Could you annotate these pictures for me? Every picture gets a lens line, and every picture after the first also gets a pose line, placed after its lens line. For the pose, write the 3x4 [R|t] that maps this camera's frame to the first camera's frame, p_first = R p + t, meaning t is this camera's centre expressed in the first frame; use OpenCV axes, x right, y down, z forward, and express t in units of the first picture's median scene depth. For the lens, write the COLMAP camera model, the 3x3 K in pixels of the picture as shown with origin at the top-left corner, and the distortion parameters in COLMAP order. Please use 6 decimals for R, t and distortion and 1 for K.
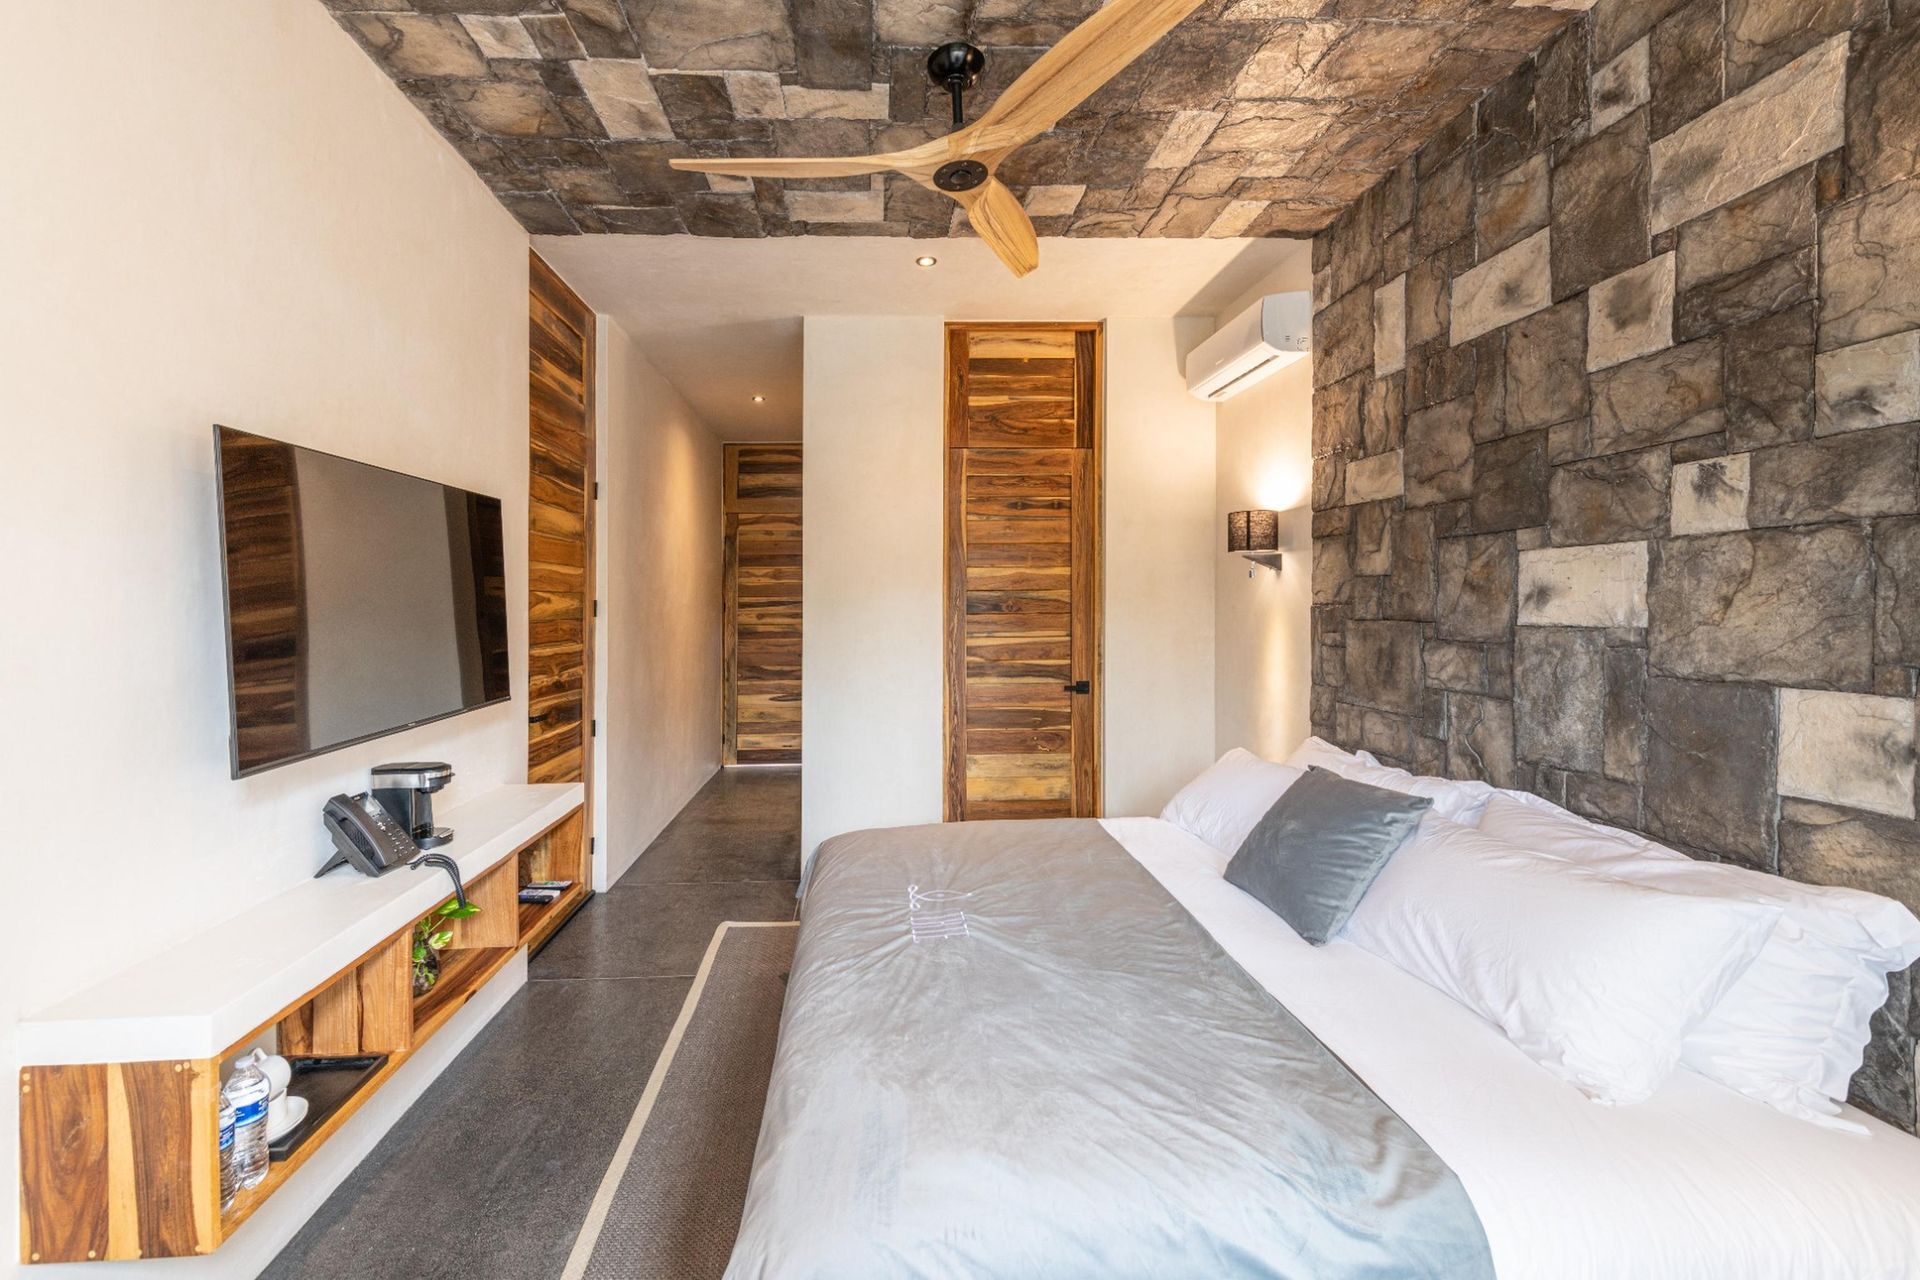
lens RADIAL K [[745.1, 0, 991.5], [0, 745.1, 628.7], [0, 0, 1]] dist [0.012615, -0.005849]
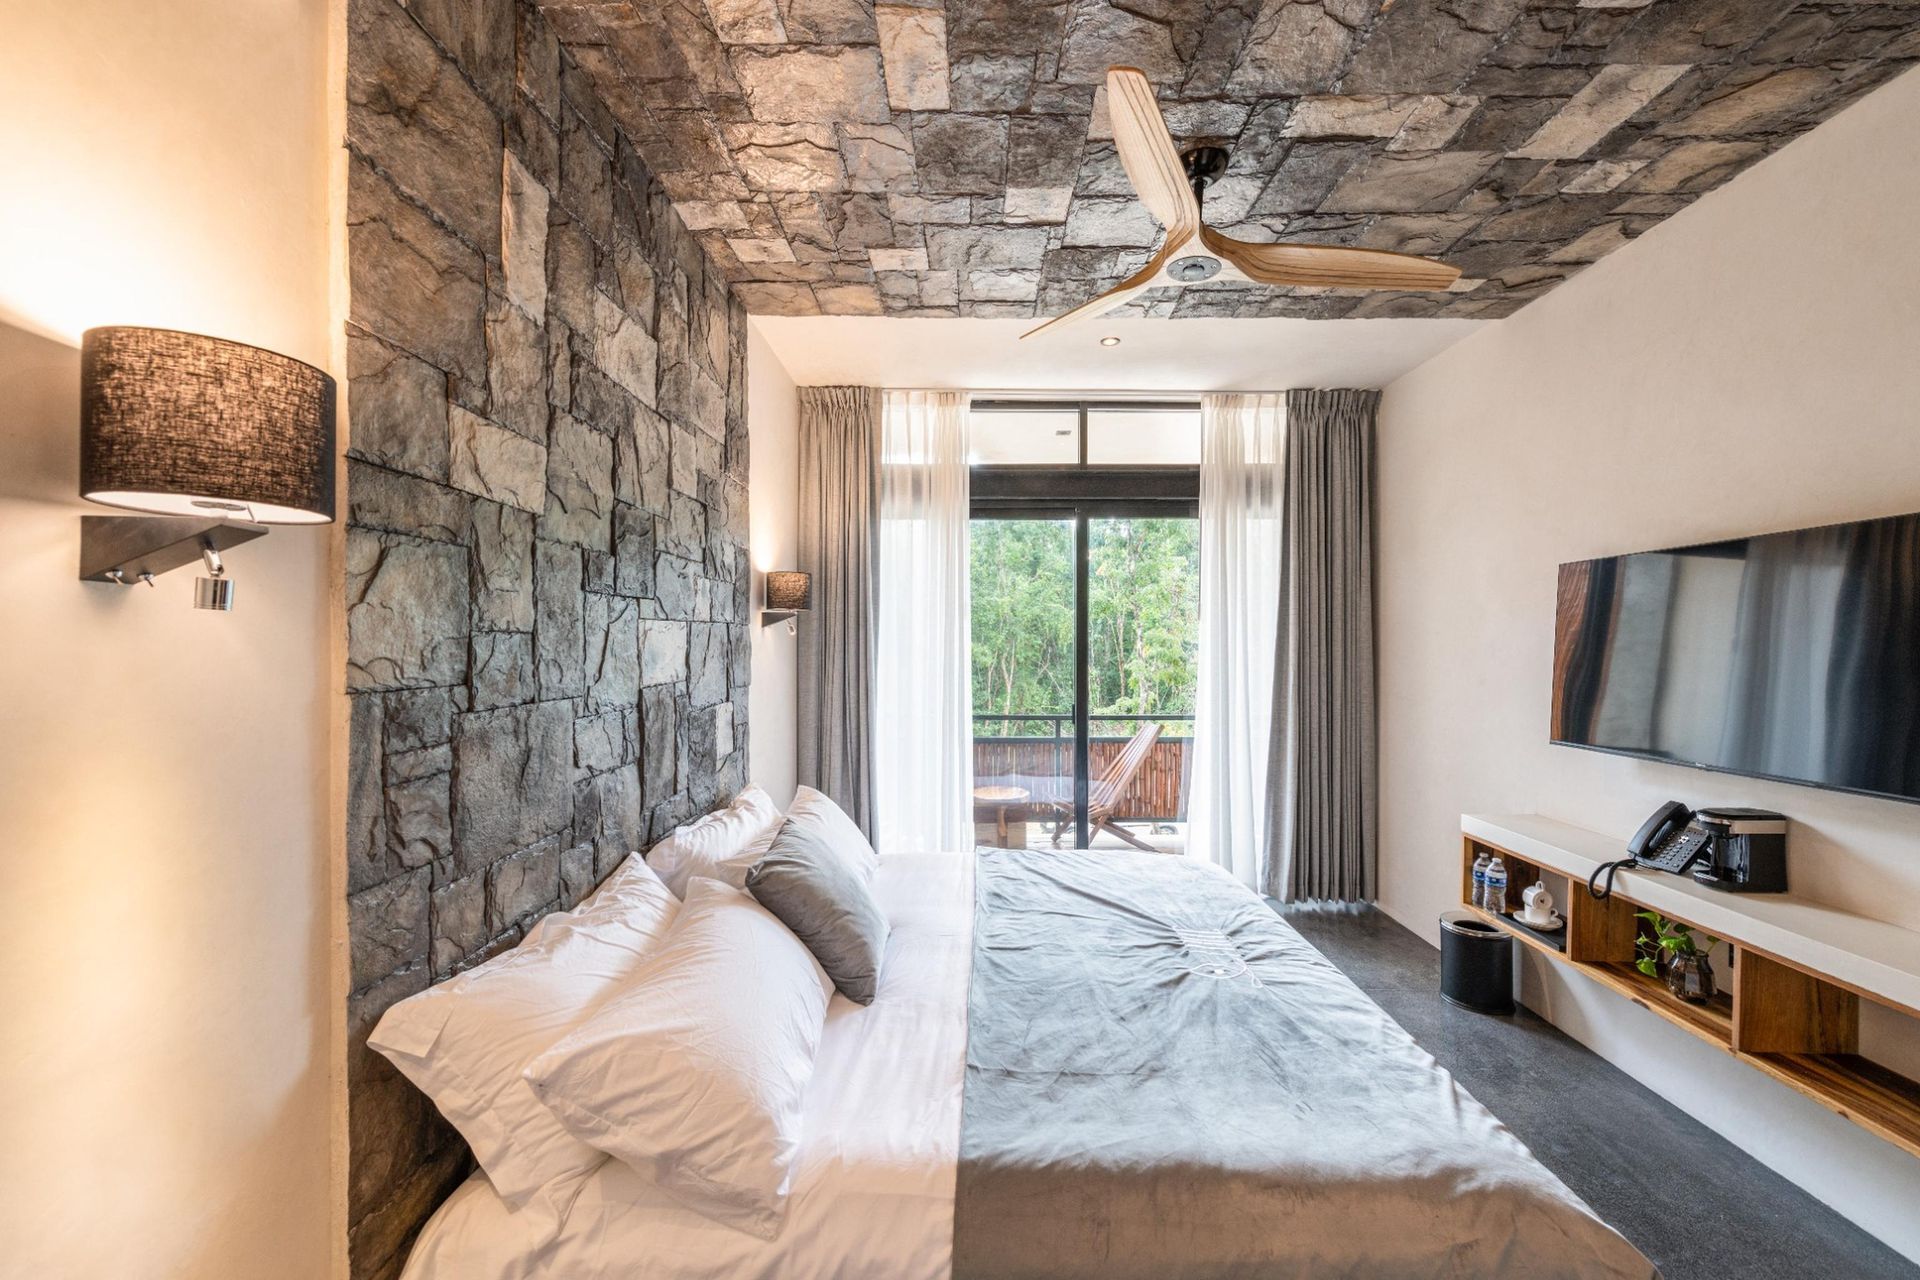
lens RADIAL K [[745.1, 0, 991.5], [0, 745.1, 628.7], [0, 0, 1]] dist [0.012615, -0.005849]
pose [[-0.986924, 0.007792, 0.161000, 0.092856], [0.012737, 0.999477, 0.029707, -0.123634], [-0.160684, 0.031370, -0.986507, 2.127101]]
